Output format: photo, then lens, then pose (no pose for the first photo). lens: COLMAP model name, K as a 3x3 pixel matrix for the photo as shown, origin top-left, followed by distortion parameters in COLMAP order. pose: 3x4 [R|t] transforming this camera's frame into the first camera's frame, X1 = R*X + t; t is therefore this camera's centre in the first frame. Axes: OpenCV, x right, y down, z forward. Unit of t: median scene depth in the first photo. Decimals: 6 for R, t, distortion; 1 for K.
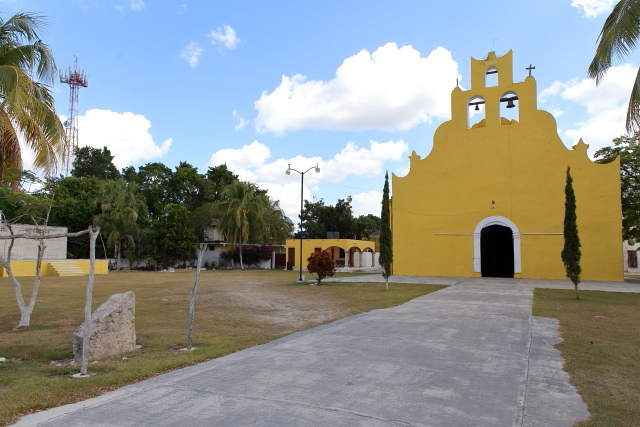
lens RADIAL K [[461.5, 0, 316.9], [0, 461.5, 214.0], [0, 0, 1]] dist [-0.001379, 0.002406]
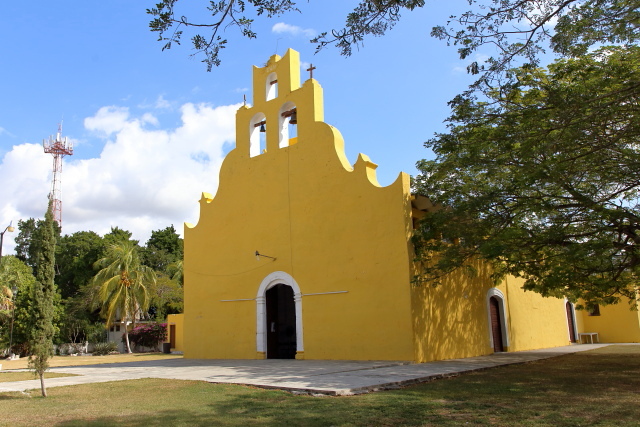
lens RADIAL K [[538.1, 0, 320.0], [0, 538.1, 214.1], [0, 0, 1]] dist [-0.003607, -0.002383]
pose [[0.978962, -0.083228, -0.186296, 0.617946], [0.060572, 0.990411, -0.124167, 0.023638], [0.194844, 0.110271, 0.974616, 0.184846]]
